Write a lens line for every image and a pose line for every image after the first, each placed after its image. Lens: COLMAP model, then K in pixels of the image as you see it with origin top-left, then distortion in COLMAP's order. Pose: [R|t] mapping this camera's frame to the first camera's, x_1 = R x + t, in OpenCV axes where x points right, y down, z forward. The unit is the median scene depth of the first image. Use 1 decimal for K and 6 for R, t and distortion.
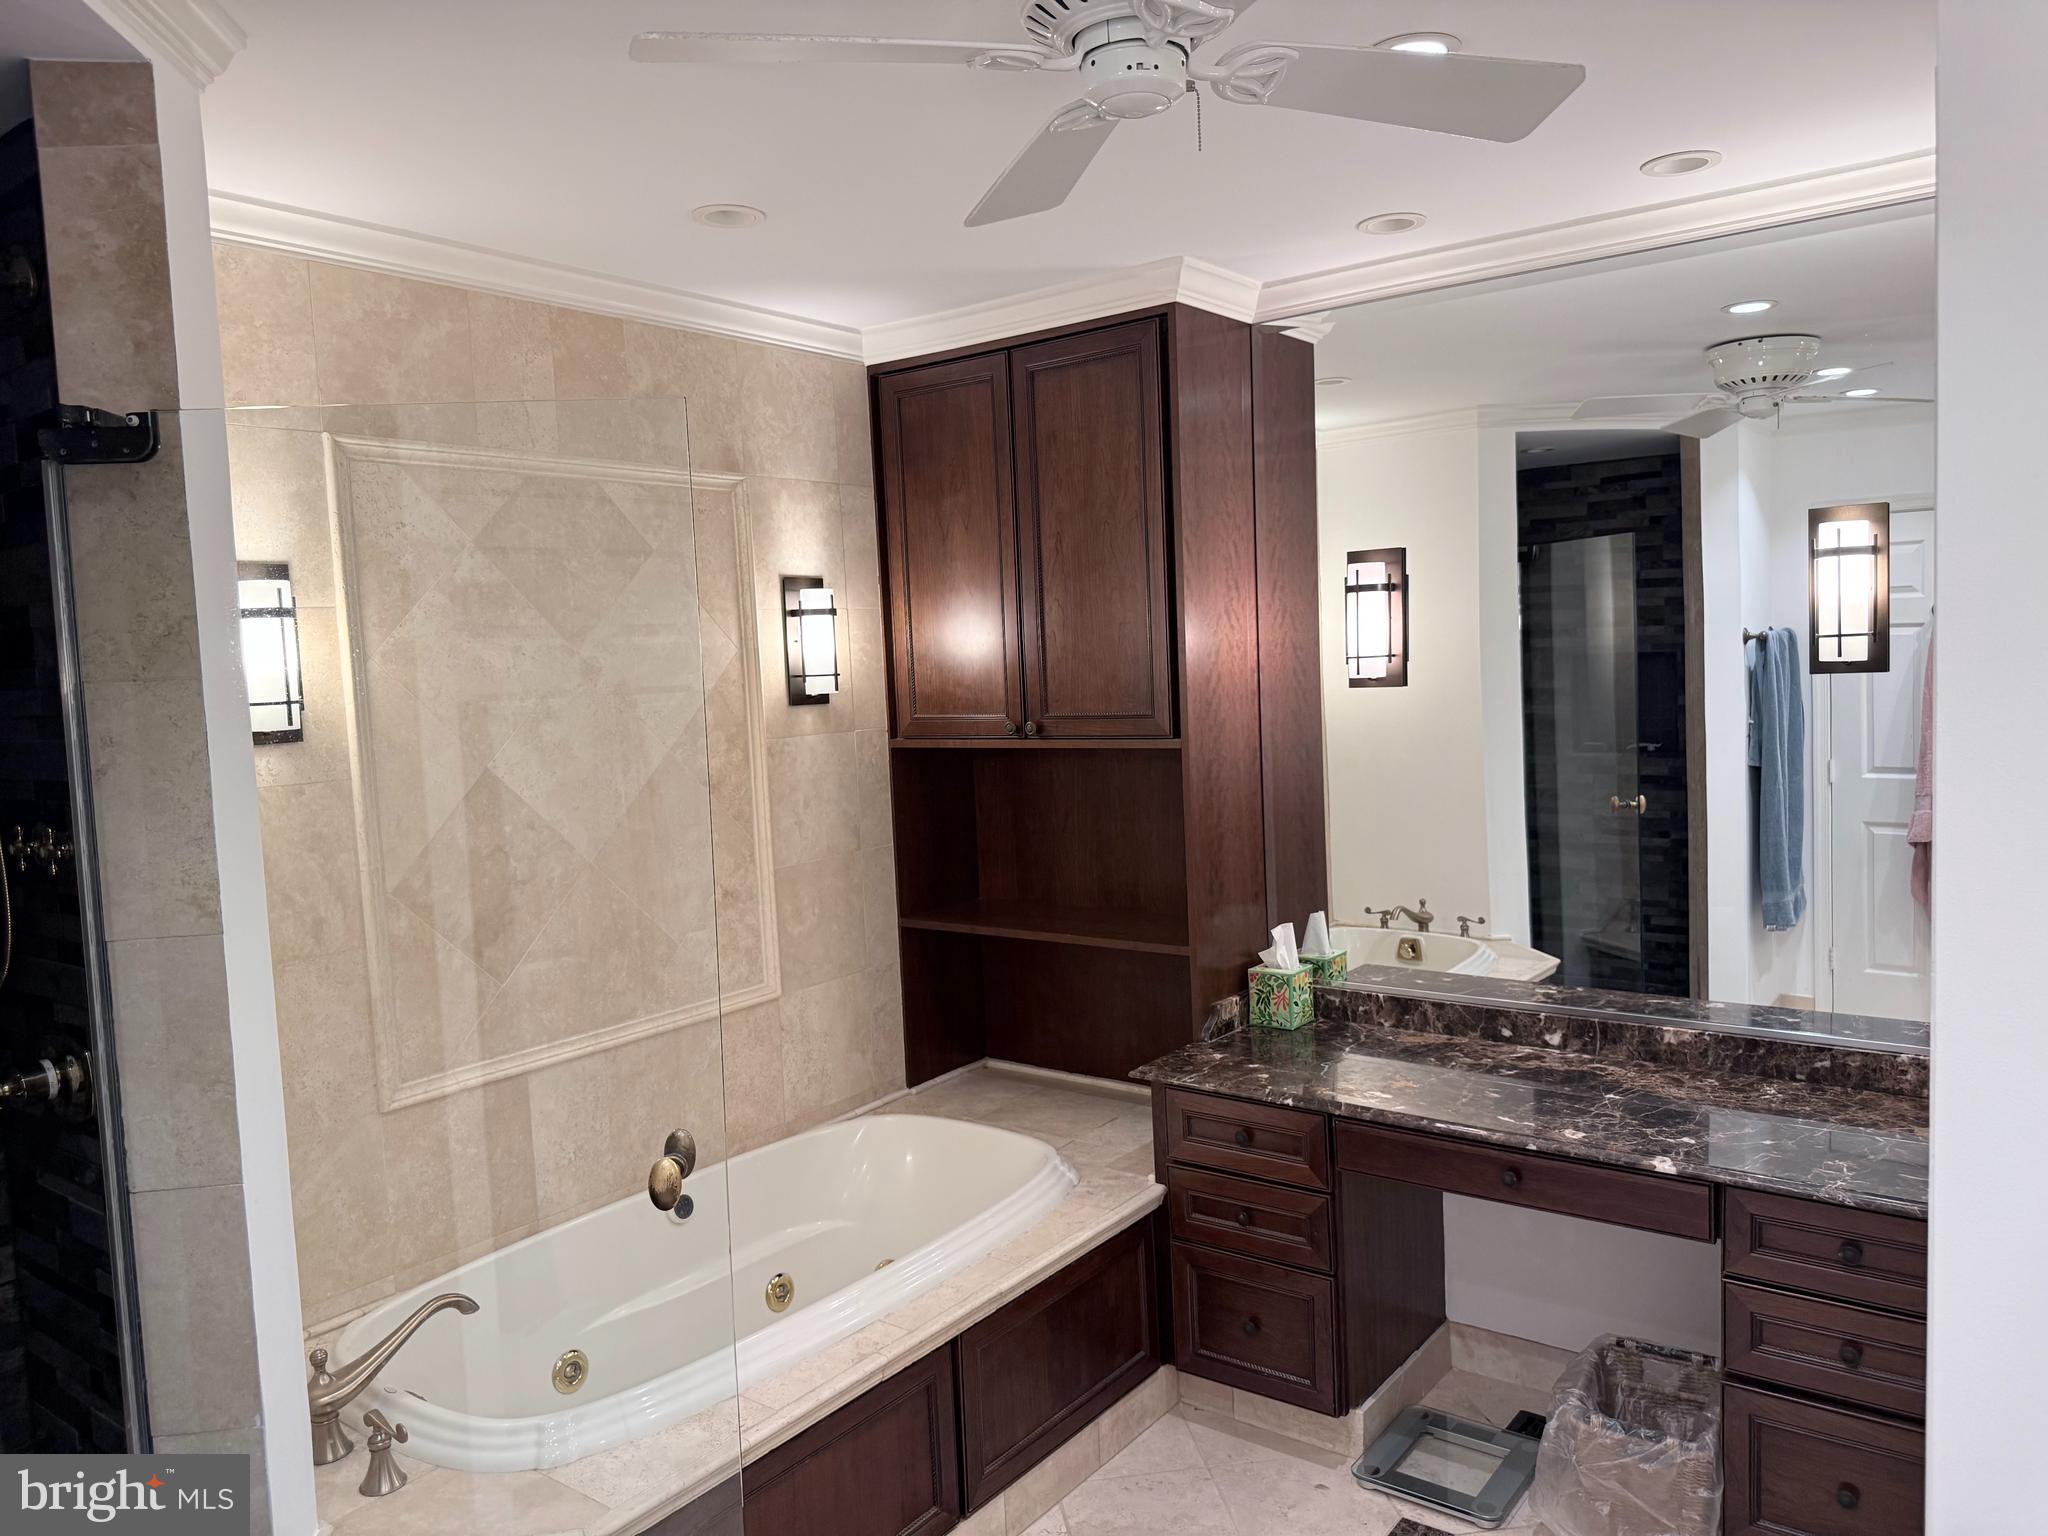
lens RADIAL K [[1467.3, 0, 1028.7], [0, 1467.3, 752.9], [0, 0, 1]] dist [0.053565, -0.074321]
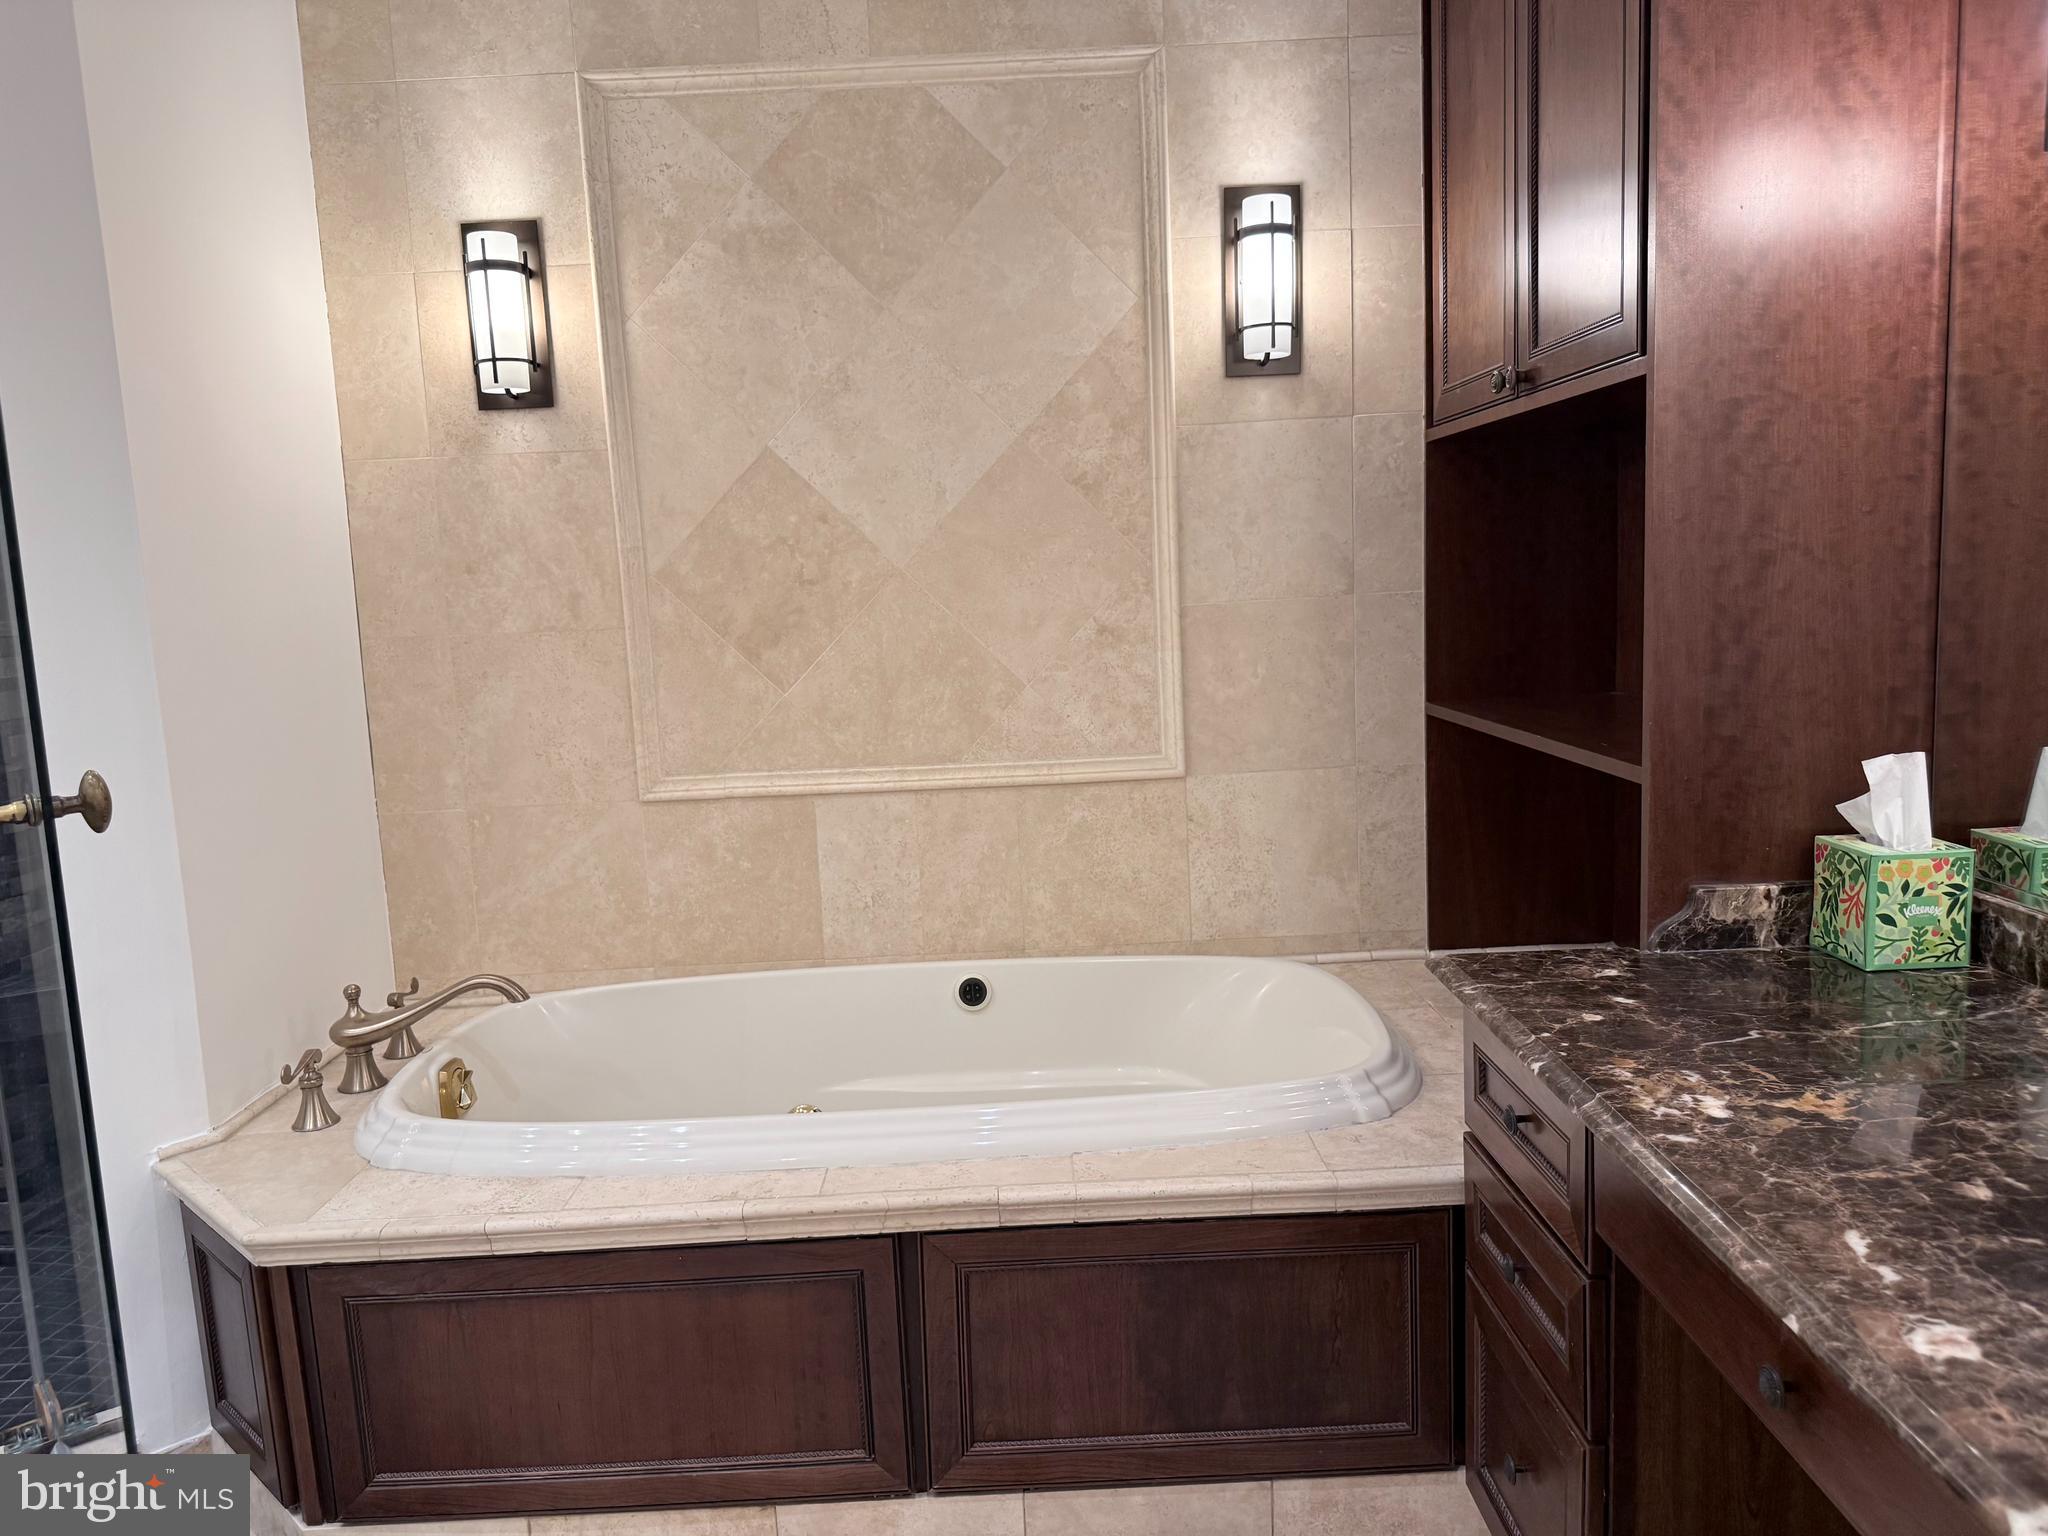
lens RADIAL K [[1467.3, 0, 1034.6], [0, 1467.3, 778.9], [0, 0, 1]] dist [0.053565, -0.074321]
pose [[0.602932, 0.126669, -0.787672, 0.428503], [-0.036691, 0.990673, 0.131229, 0.081666], [0.796948, -0.050222, 0.601956, 0.555356]]
